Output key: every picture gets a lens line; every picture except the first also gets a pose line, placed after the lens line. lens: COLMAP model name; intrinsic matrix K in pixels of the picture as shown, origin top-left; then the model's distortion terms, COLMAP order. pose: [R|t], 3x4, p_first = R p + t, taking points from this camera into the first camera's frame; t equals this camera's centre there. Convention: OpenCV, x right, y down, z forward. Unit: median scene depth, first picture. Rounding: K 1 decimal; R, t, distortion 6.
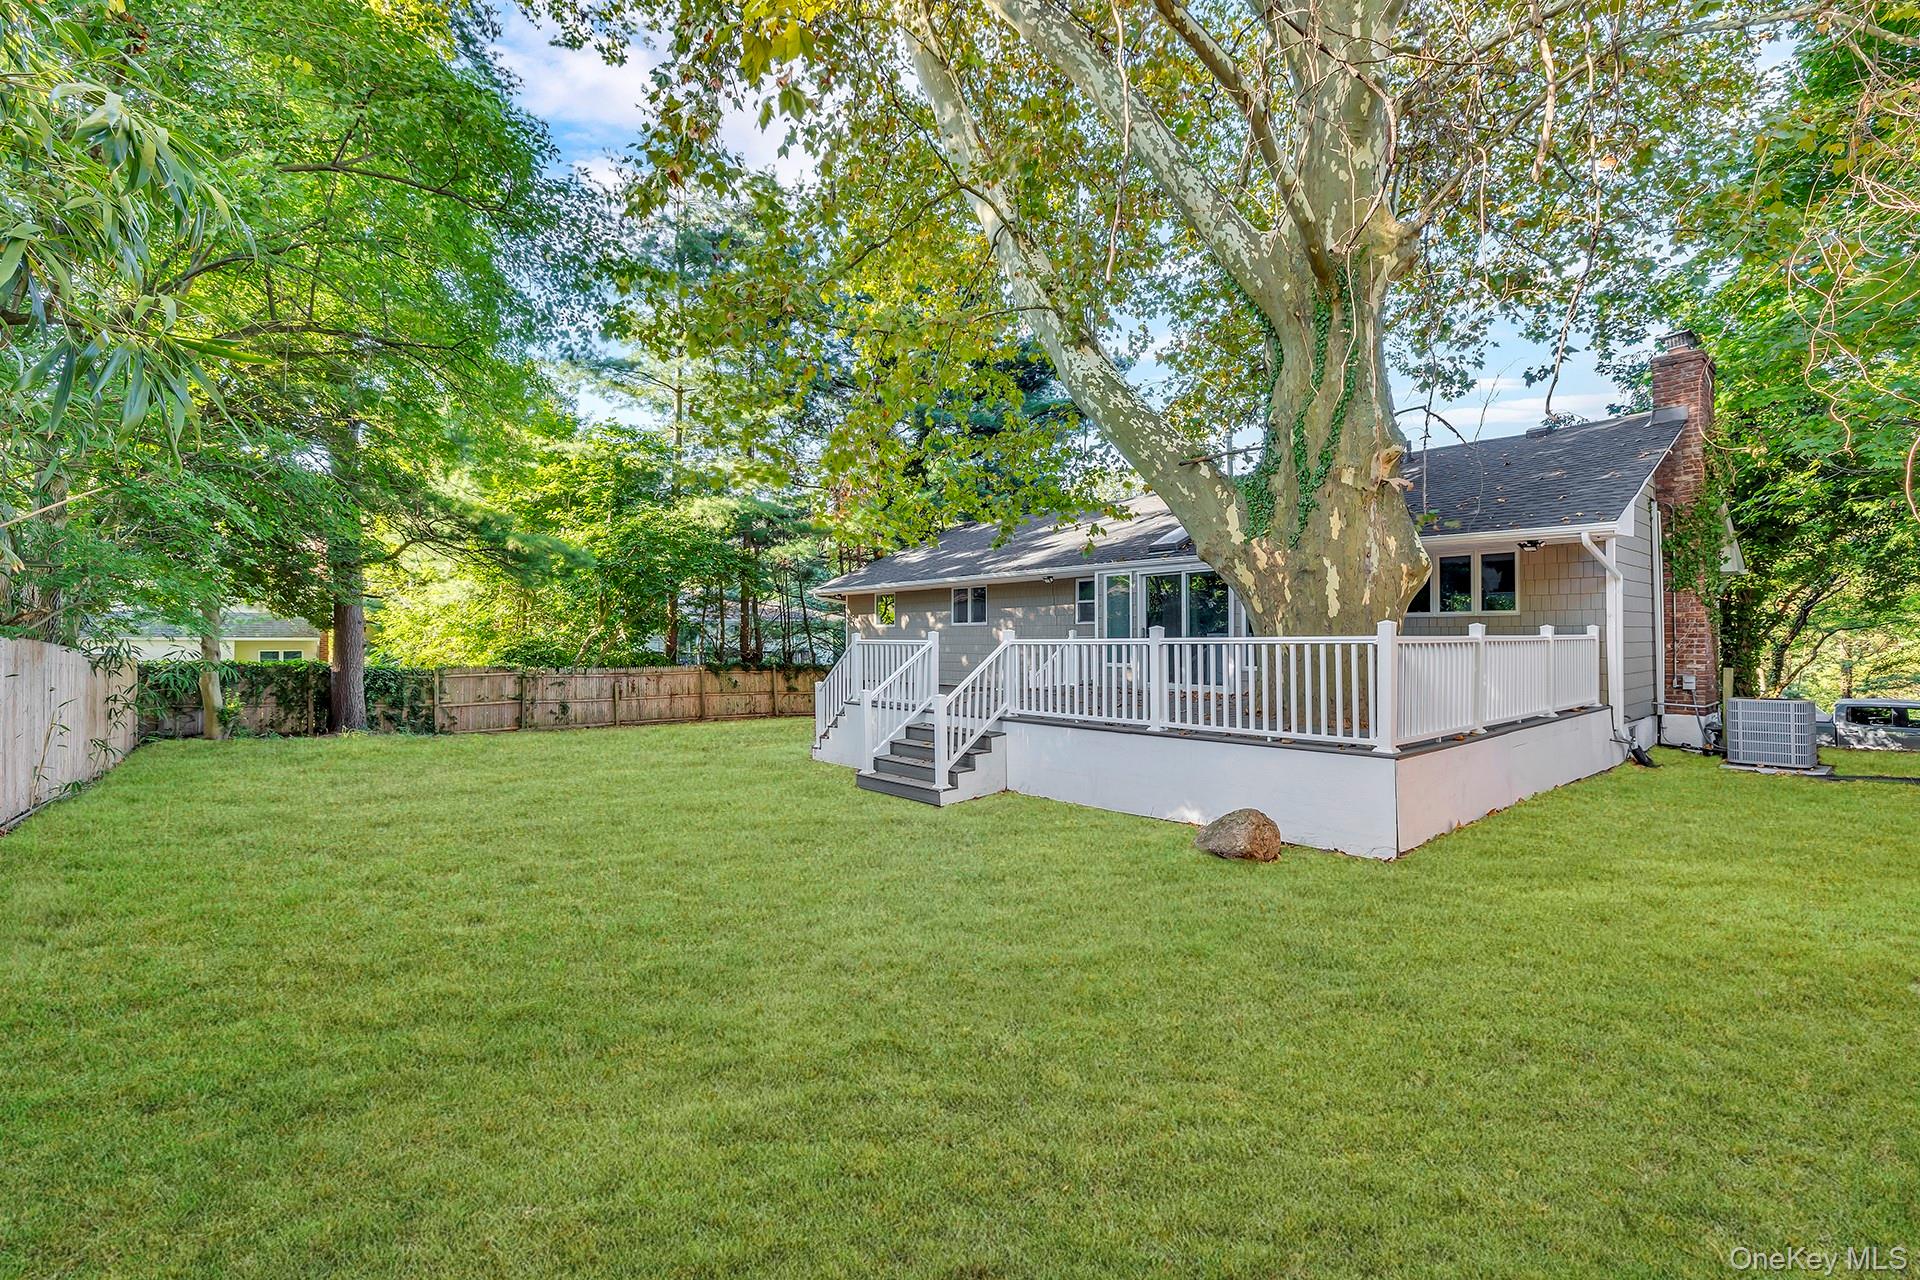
lens RADIAL K [[825.5, 0, 959.8], [0, 825.5, 640.9], [0, 0, 1]] dist [0.001424, 0.000283]
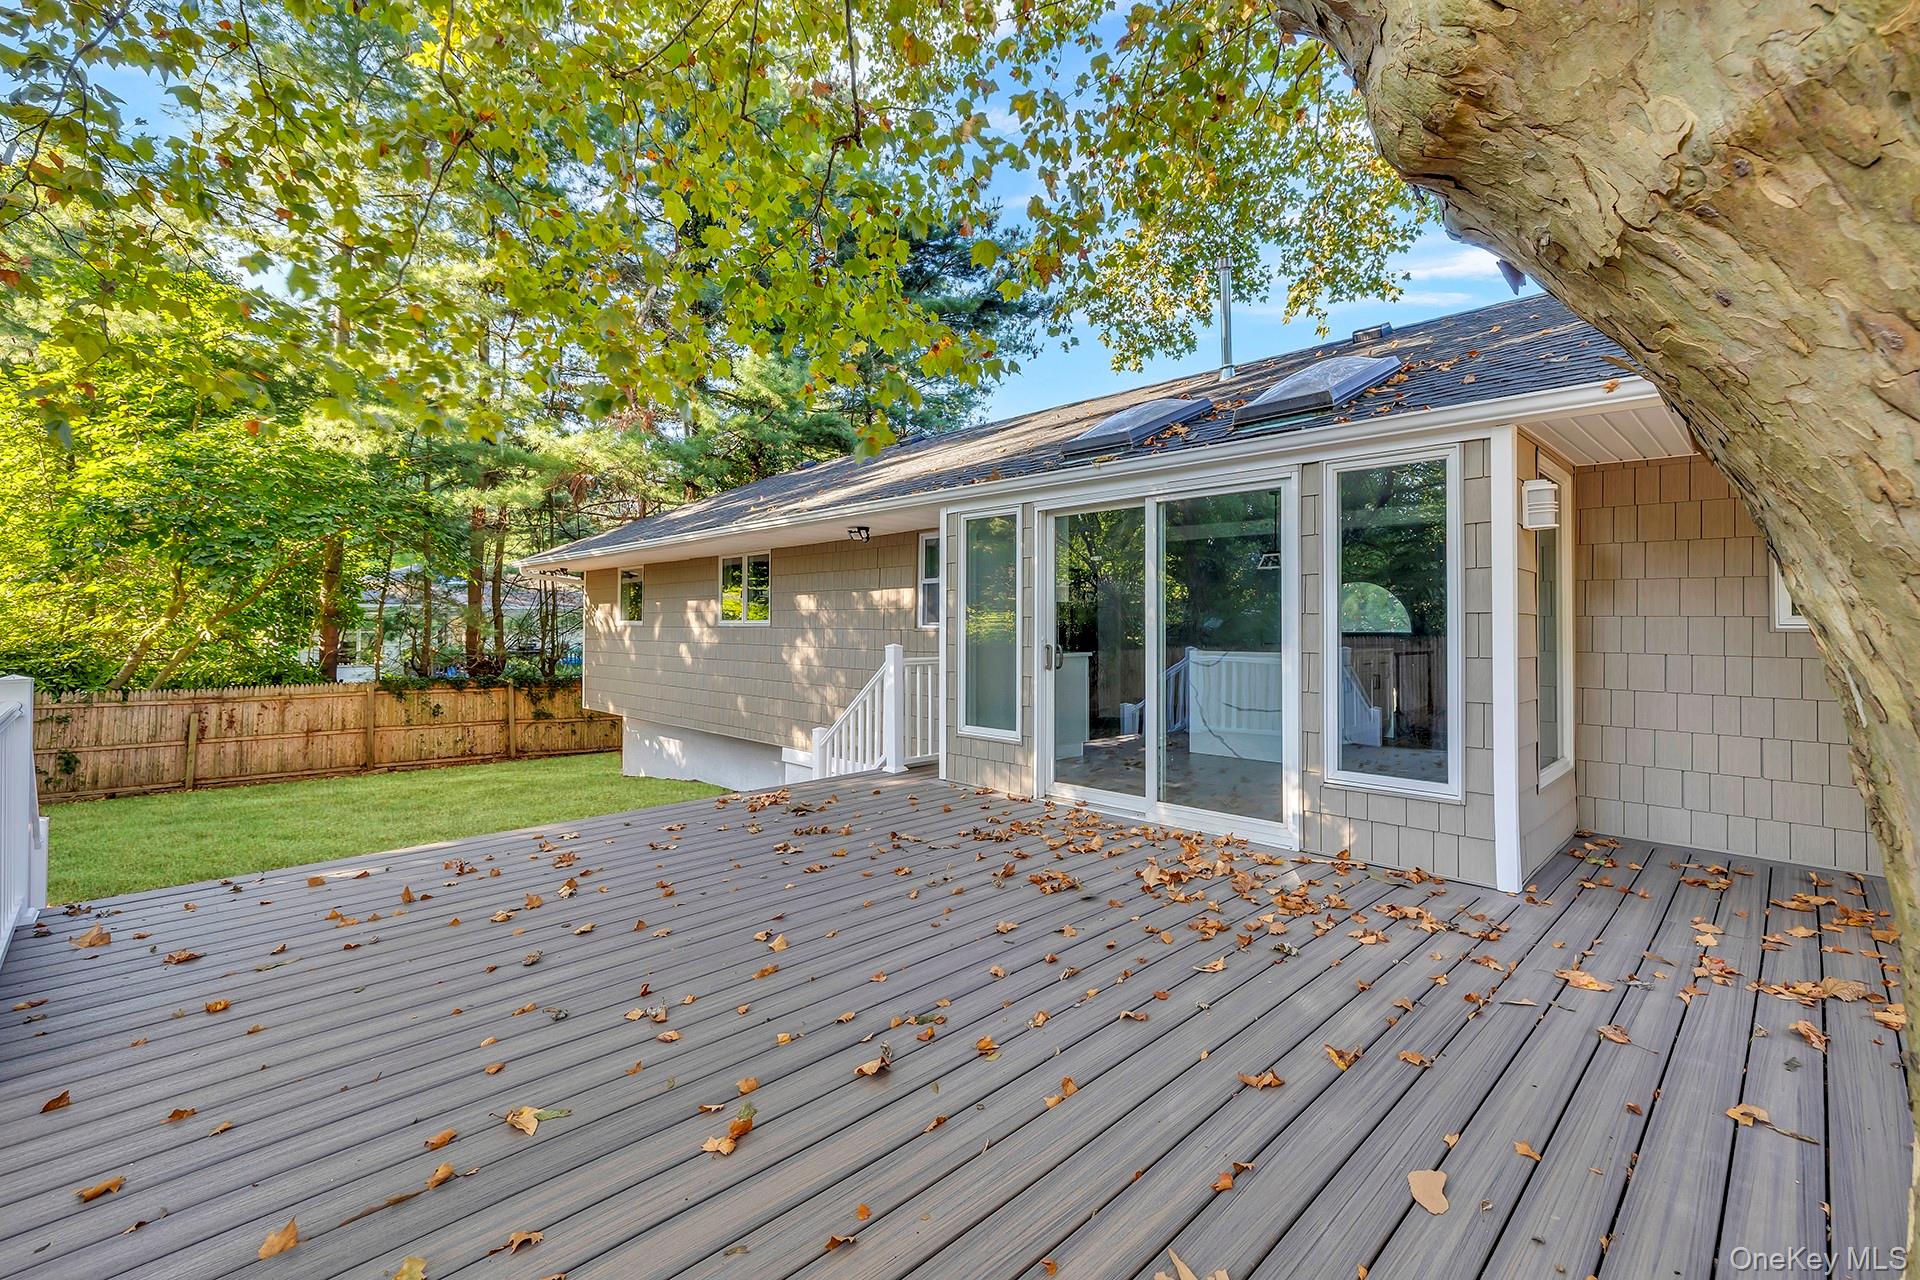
lens RADIAL K [[825.5, 0, 953.2], [0, 825.5, 628.3], [0, 0, 1]] dist [0.001424, 0.000283]
pose [[0.997509, 0.005545, 0.070319, 0.083269], [-0.005475, 0.999984, -0.001177, -0.012931], [-0.070325, 0.000789, 0.997524, 0.339414]]
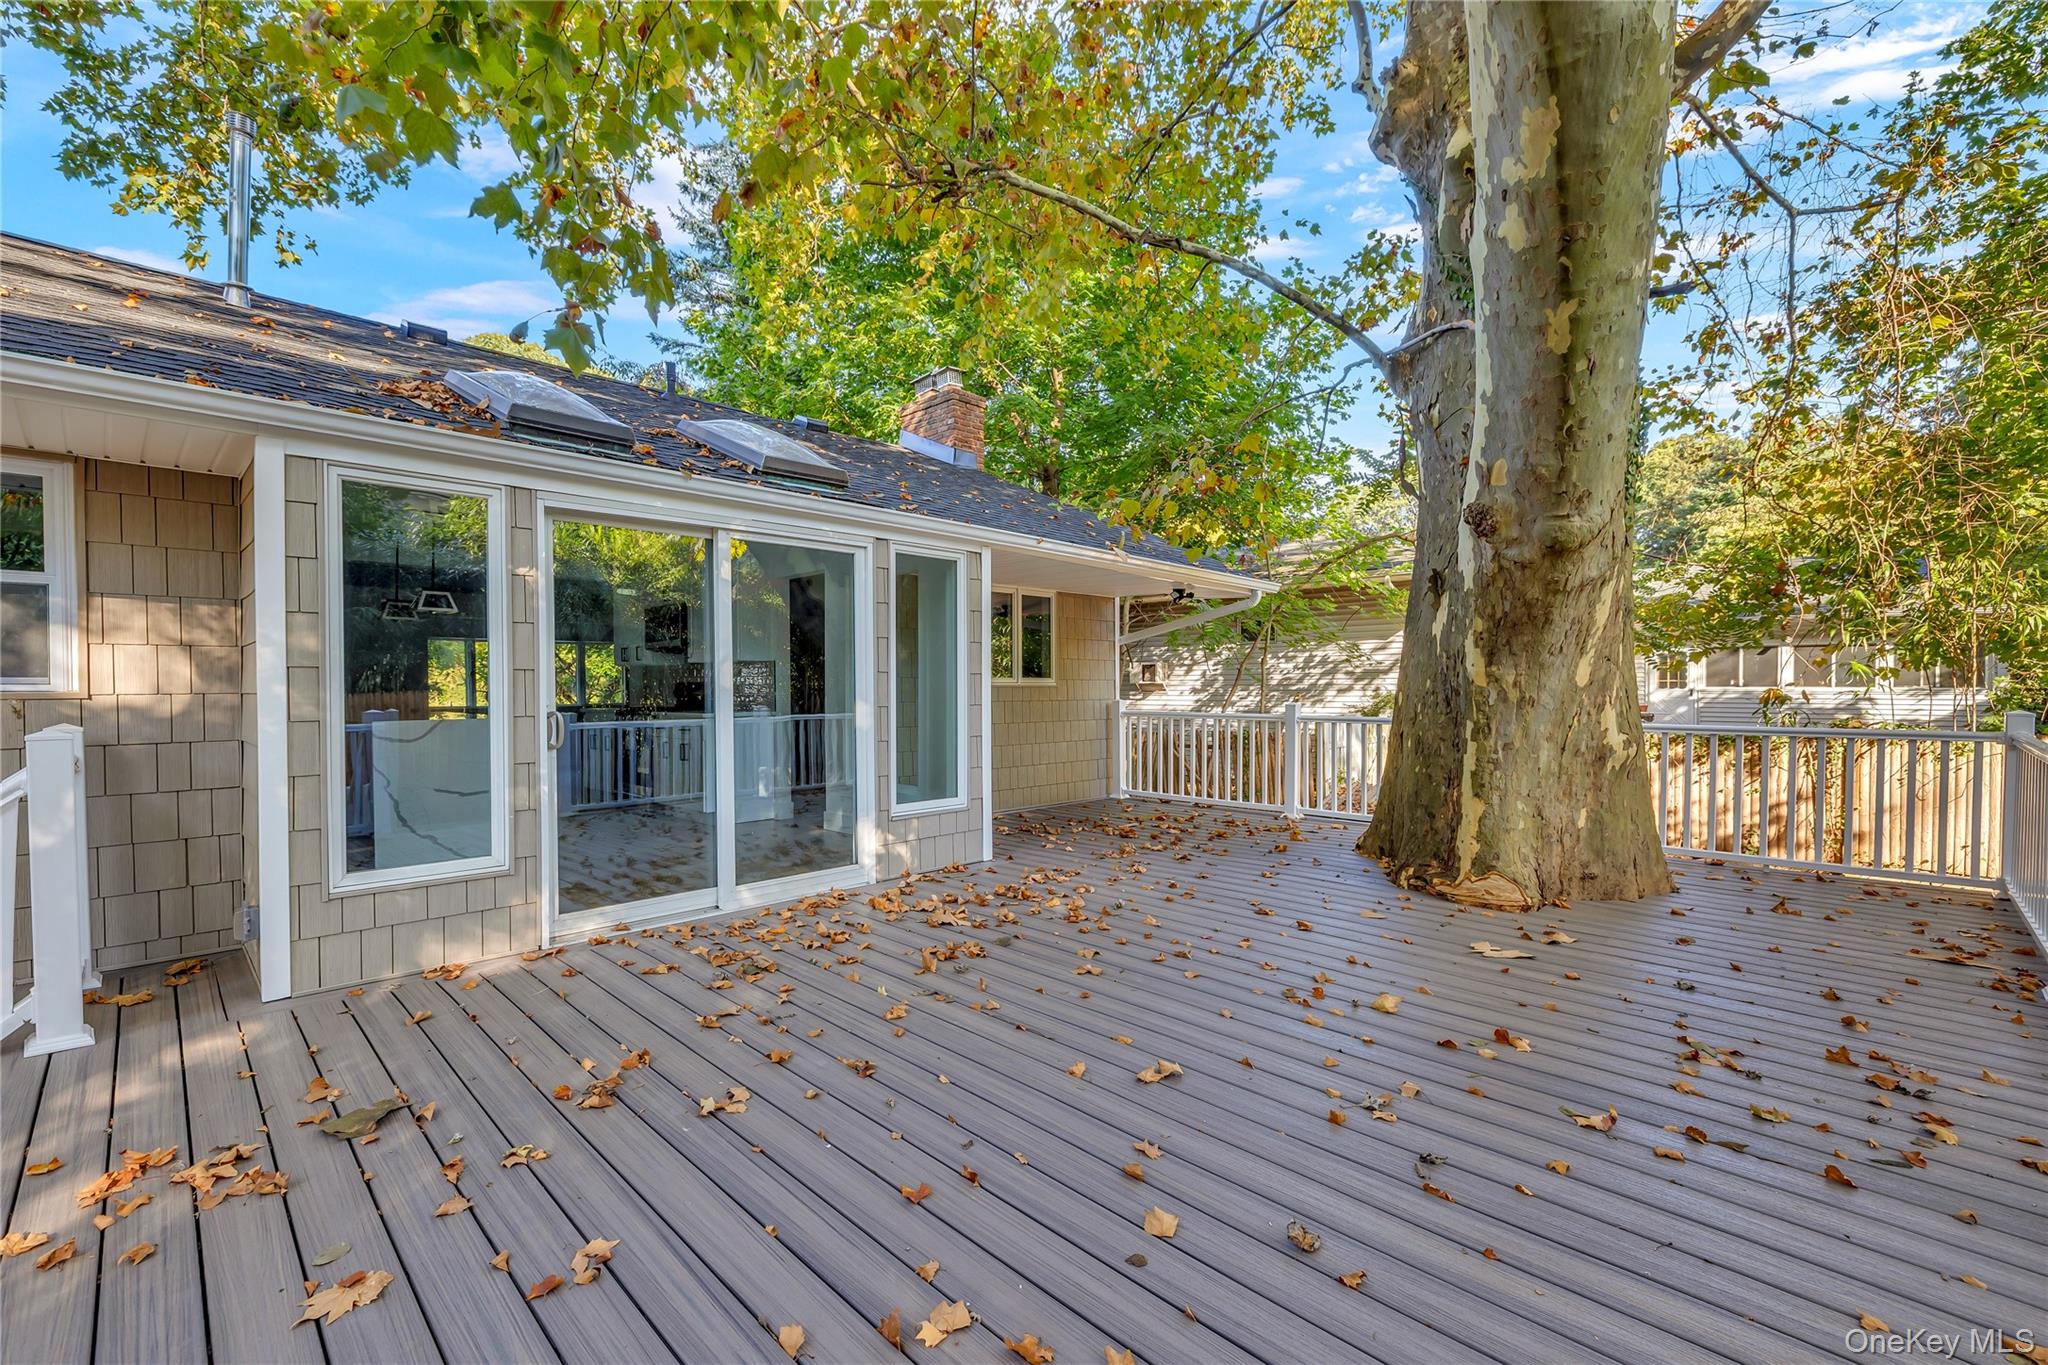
lens RADIAL K [[880.5, 0, 1018.7], [0, 880.5, 686.4], [0, 0, 1]] dist [0.001424, 0.000283]
pose [[-0.083957, 0.002778, 0.996465, -0.043320], [0.009284, 0.999955, -0.002006, -0.012241], [-0.996426, 0.009083, -0.083979, 0.493914]]
